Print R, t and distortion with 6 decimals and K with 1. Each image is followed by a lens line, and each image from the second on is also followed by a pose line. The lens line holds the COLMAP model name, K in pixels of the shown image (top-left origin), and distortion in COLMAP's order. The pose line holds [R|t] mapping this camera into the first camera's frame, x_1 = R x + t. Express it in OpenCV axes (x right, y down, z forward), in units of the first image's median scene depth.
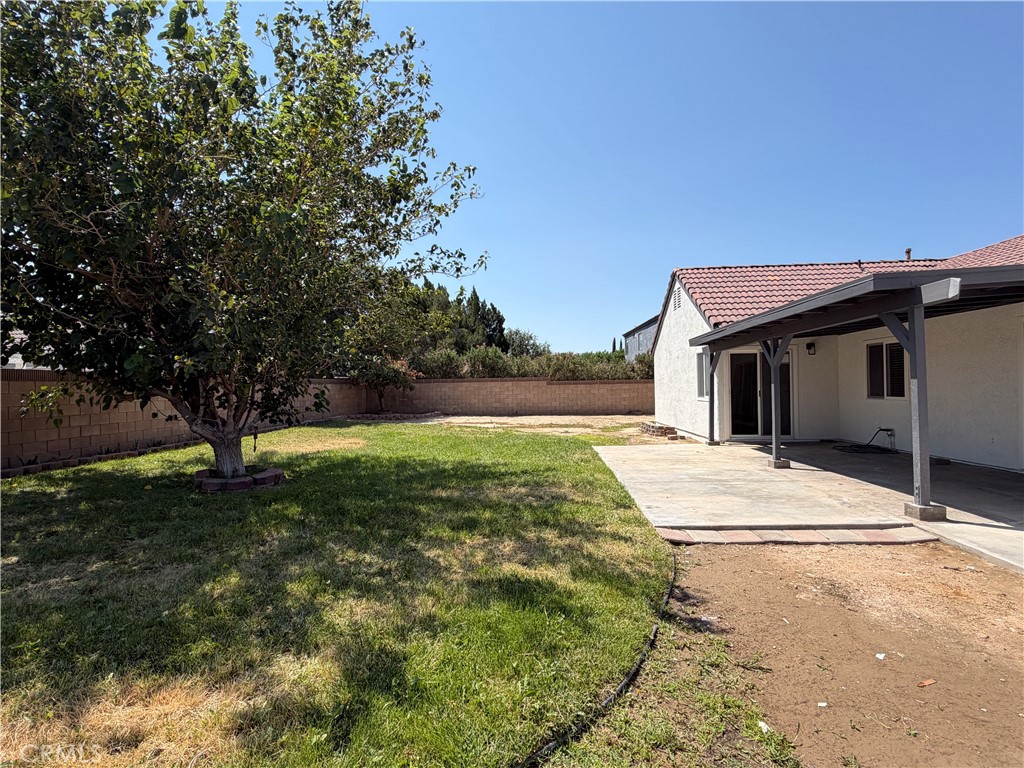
lens RADIAL K [[481.3, 0, 511.2], [0, 481.3, 388.7], [0, 0, 1]] dist [-0.004165, -0.000424]
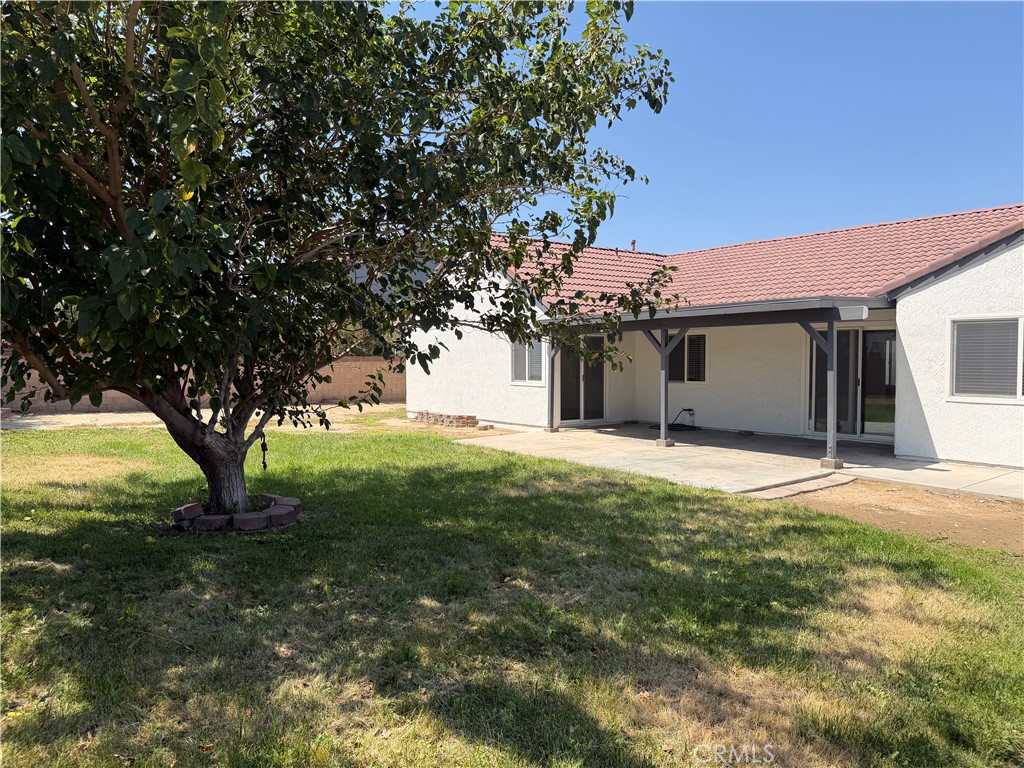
lens RADIAL K [[710.0, 0, 511.6], [0, 710.0, 381.7], [0, 0, 1]] dist [0.000512, 0.000108]
pose [[0.734840, -0.001782, 0.678238, -0.672883], [-0.013820, 0.999750, 0.017601, -0.005462], [-0.678099, -0.022307, 0.734632, 0.040362]]
